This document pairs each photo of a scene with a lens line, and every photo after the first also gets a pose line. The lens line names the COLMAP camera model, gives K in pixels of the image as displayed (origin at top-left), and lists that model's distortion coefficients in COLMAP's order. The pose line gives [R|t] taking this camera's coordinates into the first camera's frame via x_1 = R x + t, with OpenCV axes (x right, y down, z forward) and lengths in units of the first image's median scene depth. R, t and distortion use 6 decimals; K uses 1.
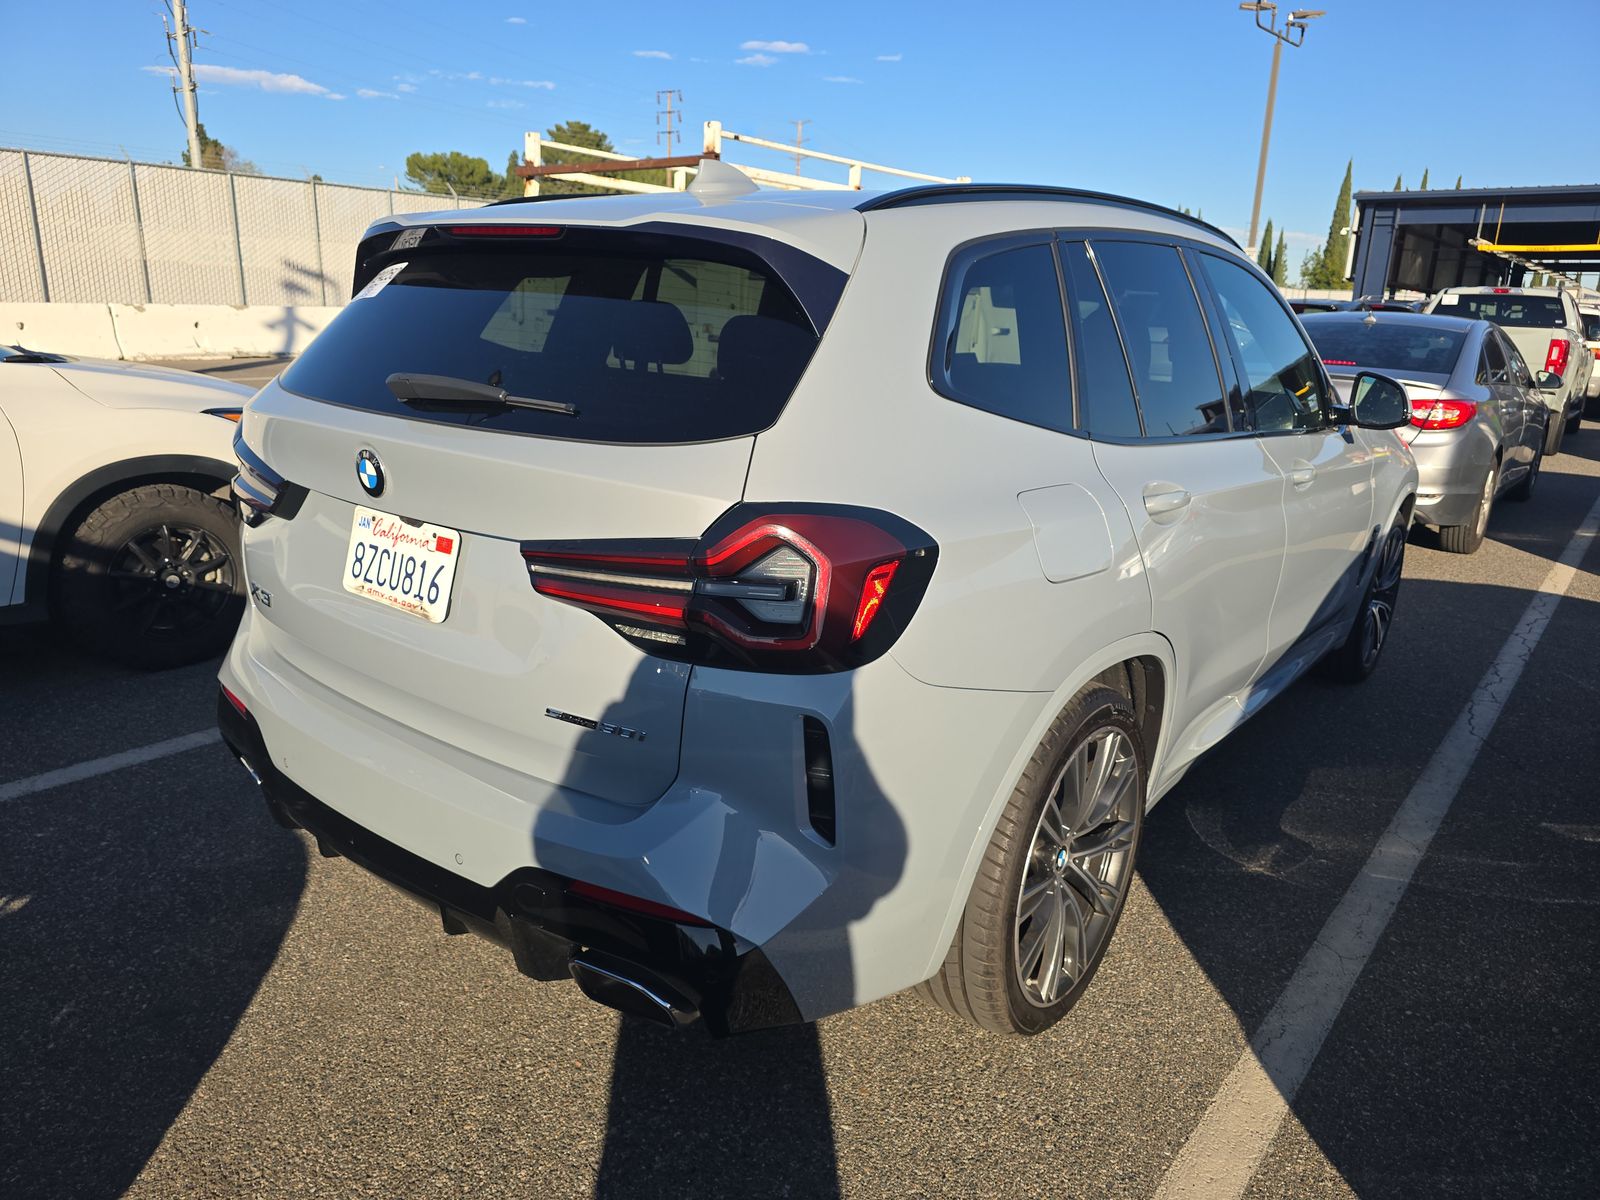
lens RADIAL K [[1088.8, 0, 804.5], [0, 1088.8, 603.8], [0, 0, 1]] dist [0.031691, -0.028861]
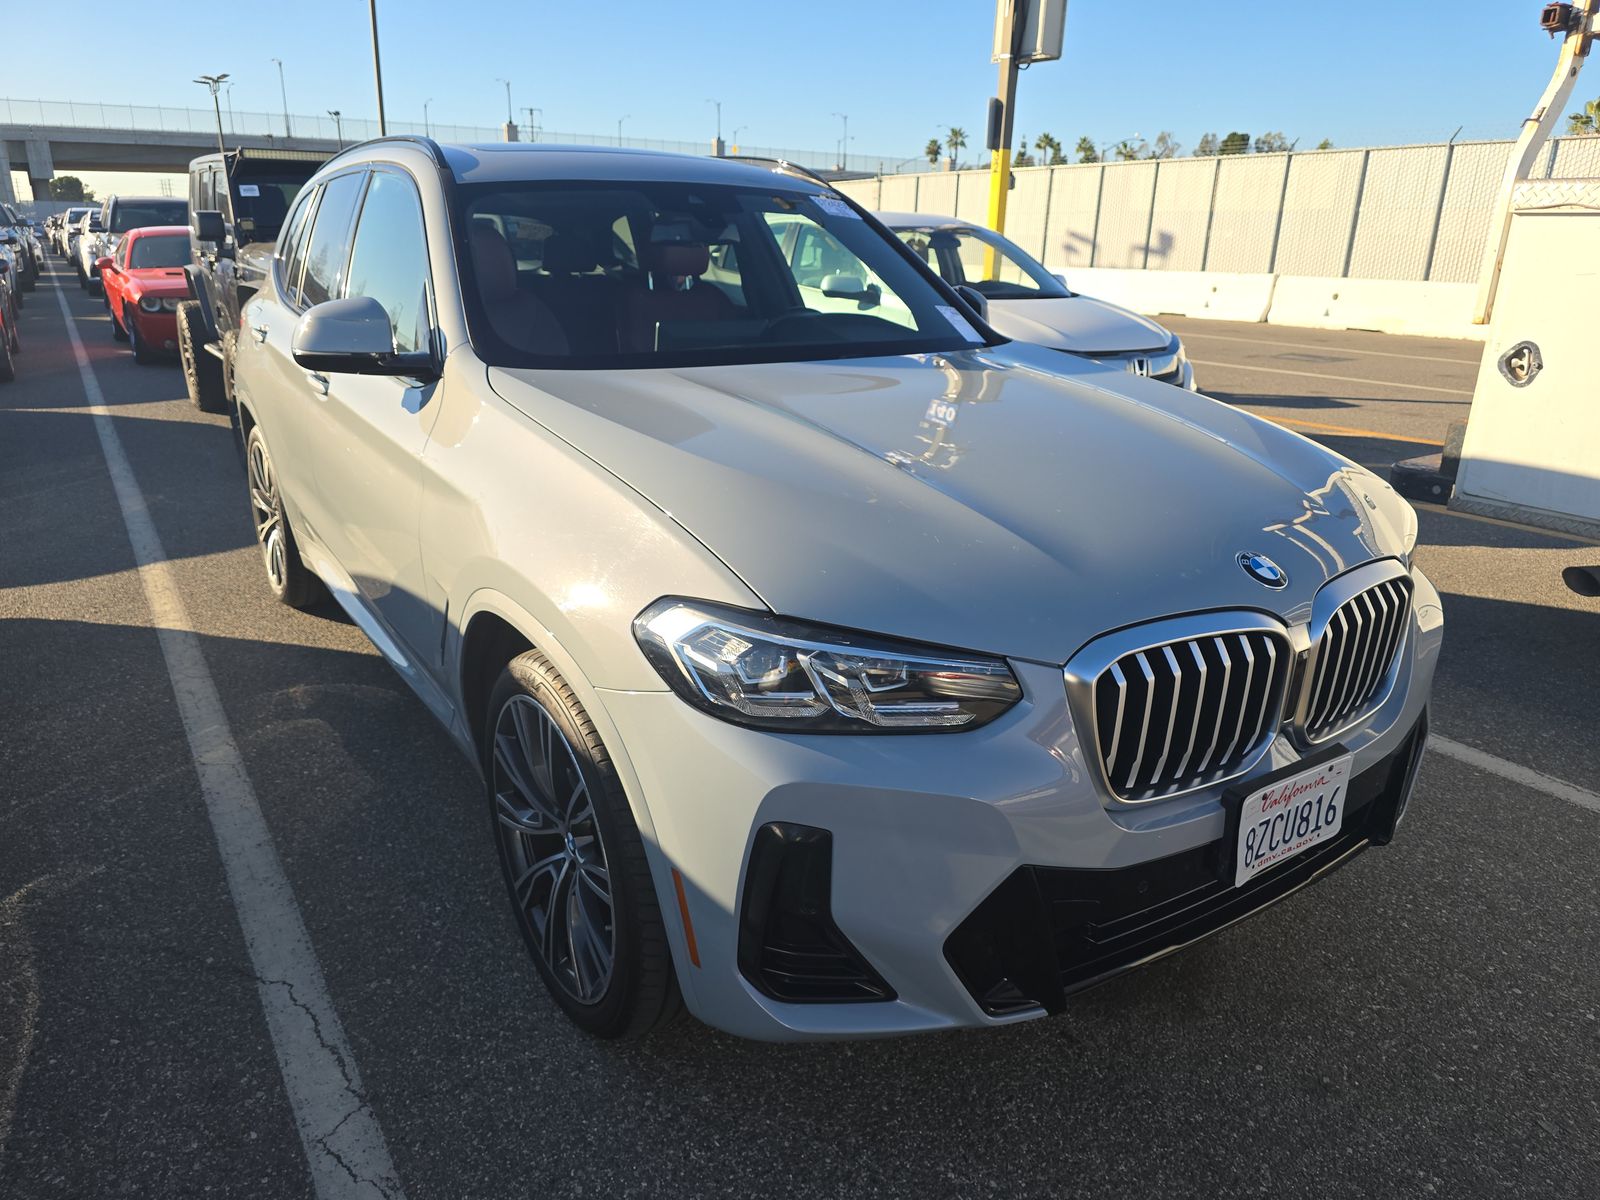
lens RADIAL K [[1088.8, 0, 804.5], [0, 1088.8, 603.8], [0, 0, 1]] dist [0.031691, -0.028861]
pose [[-0.310394, 0.260697, -0.914162, 1.068436], [-0.284203, 0.892228, 0.350939, -0.347517], [0.907130, 0.368737, -0.202851, 1.391579]]
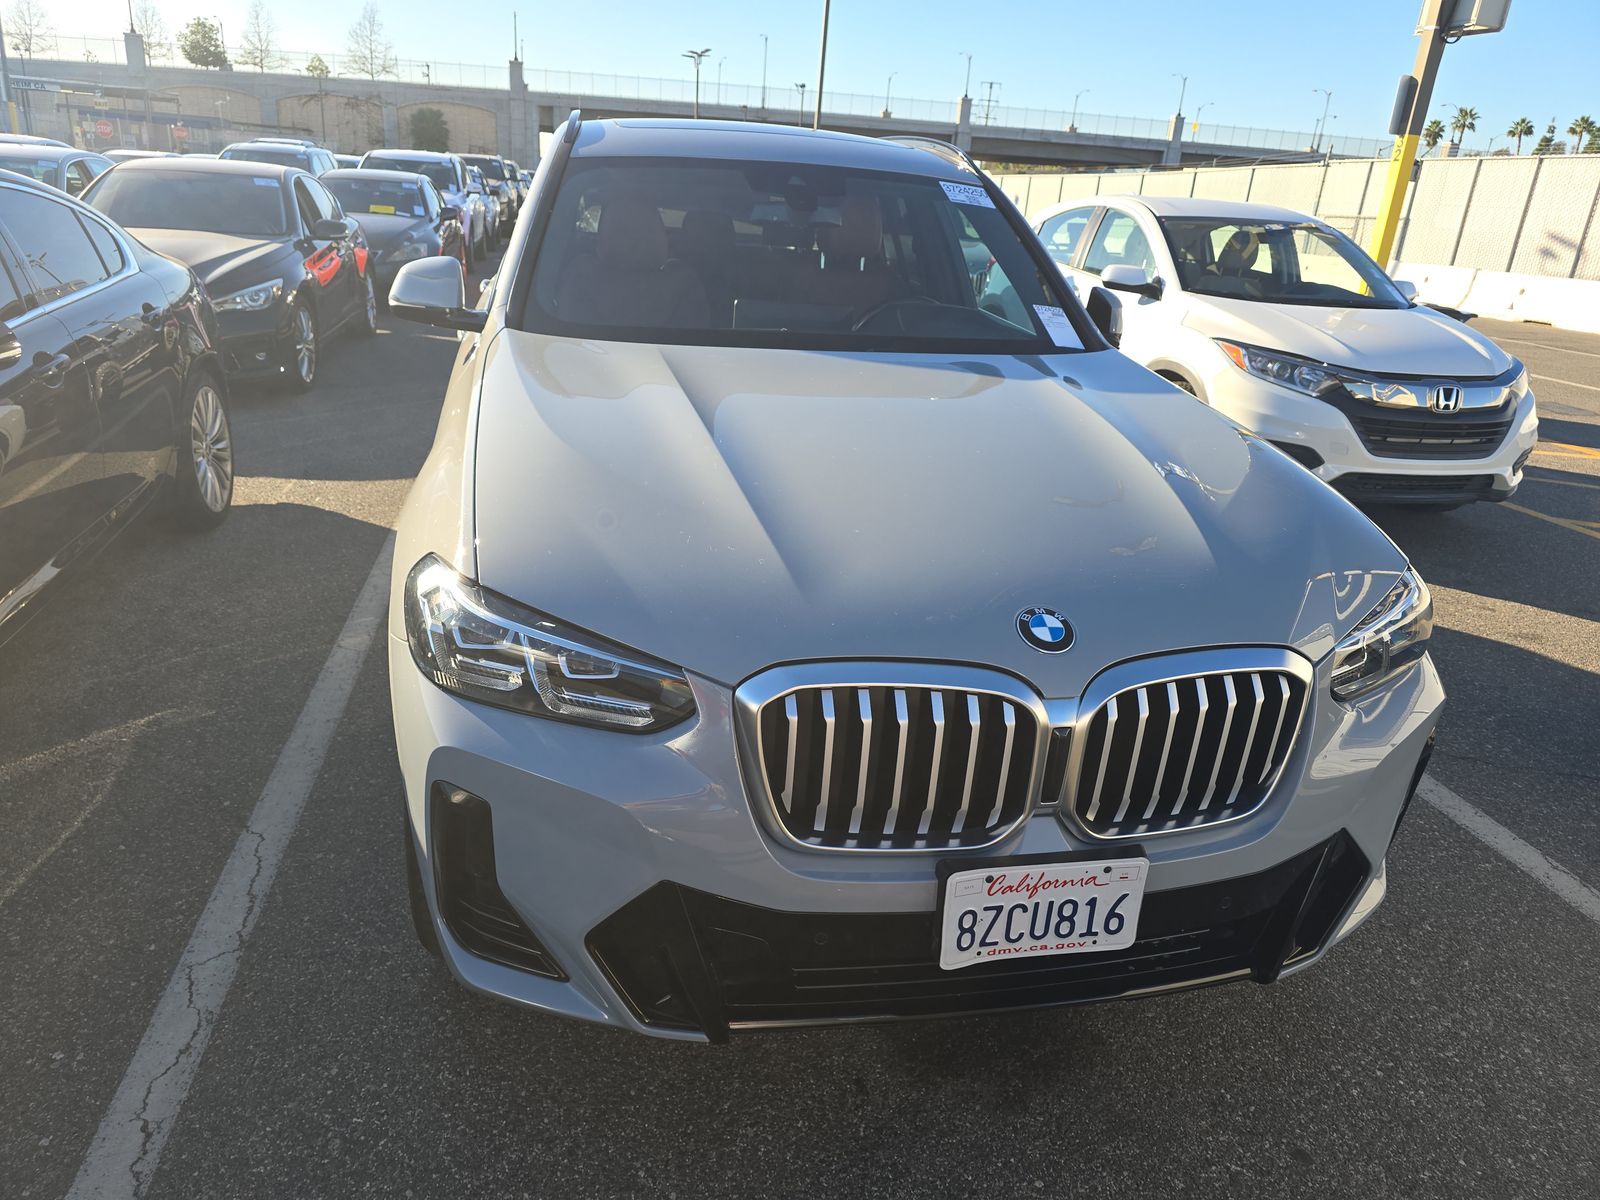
lens RADIAL K [[1088.8, 0, 804.5], [0, 1088.8, 603.8], [0, 0, 1]] dist [0.031691, -0.028861]
pose [[-0.634523, 0.196701, -0.747455, 0.937989], [-0.290552, 0.835435, 0.466507, -0.425977], [0.716212, 0.513184, -0.472951, 1.595315]]
